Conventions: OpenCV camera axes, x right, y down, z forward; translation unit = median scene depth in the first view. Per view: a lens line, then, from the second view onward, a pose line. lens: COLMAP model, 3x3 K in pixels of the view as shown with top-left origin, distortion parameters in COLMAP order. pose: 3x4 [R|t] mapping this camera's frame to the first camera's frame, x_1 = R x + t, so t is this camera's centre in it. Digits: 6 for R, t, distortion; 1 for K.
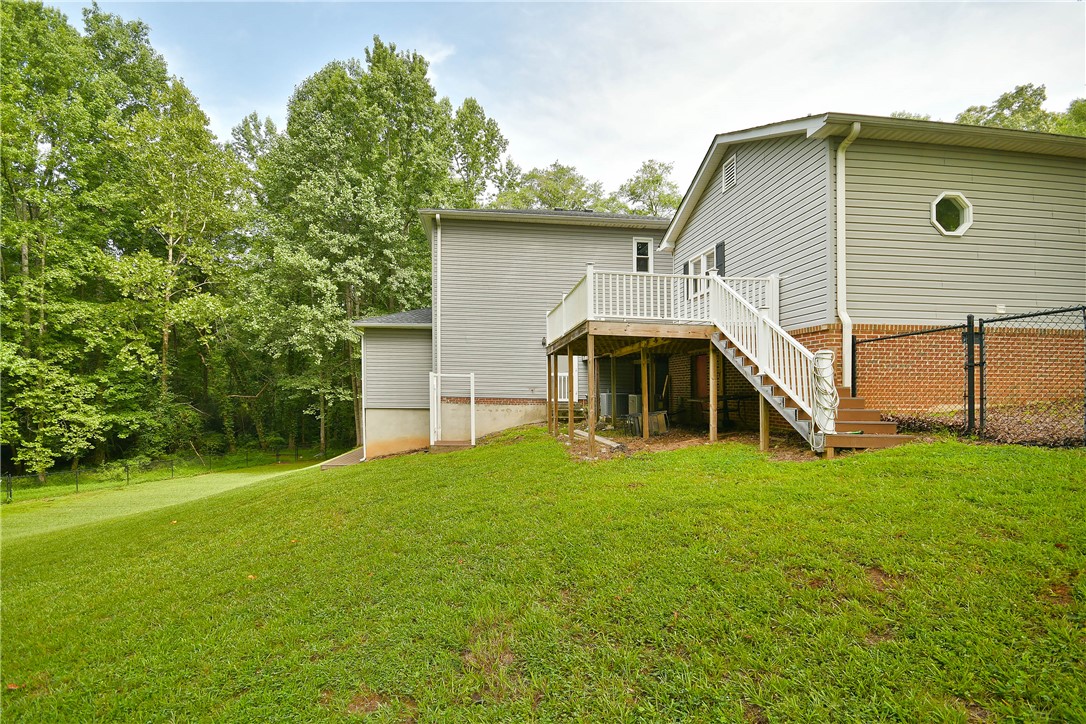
lens RADIAL K [[522.8, 0, 541.3], [0, 522.8, 390.2], [0, 0, 1]] dist [-0.000586, -0.013990]
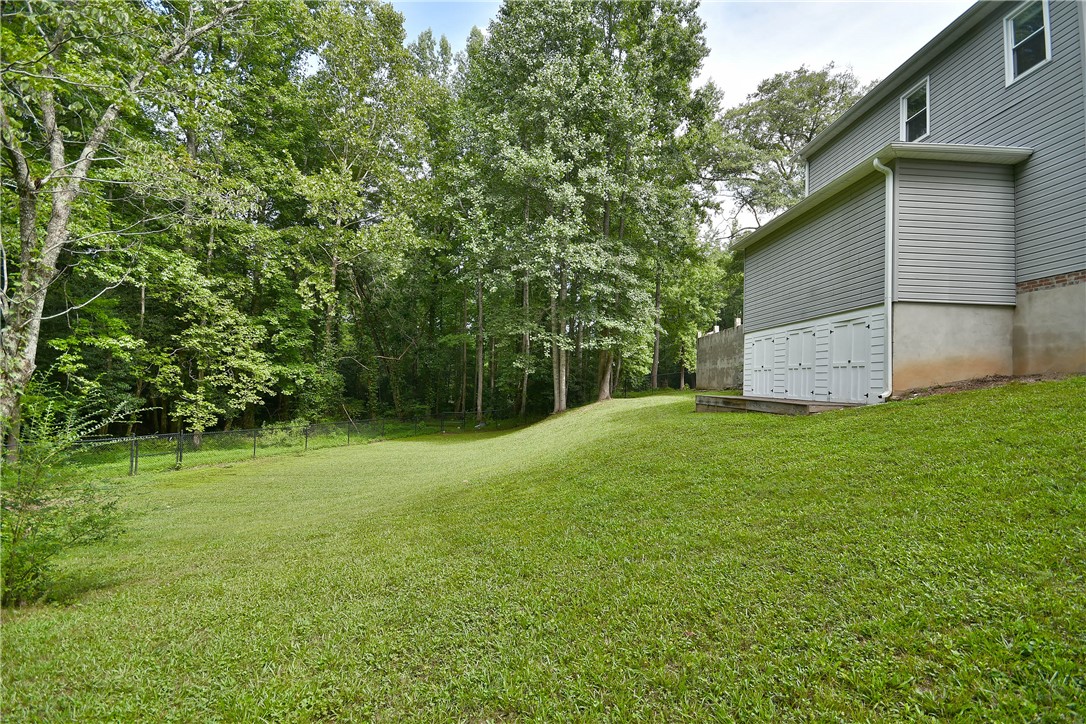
lens RADIAL K [[513.3, 0, 544.2], [0, 513.3, 350.7], [0, 0, 1]] dist [-0.002287, -0.000696]
pose [[0.996803, 0.009022, -0.079383, -0.376601], [-0.013397, 0.998410, -0.054753, 0.068821], [0.078763, 0.055642, 0.995339, 0.245018]]
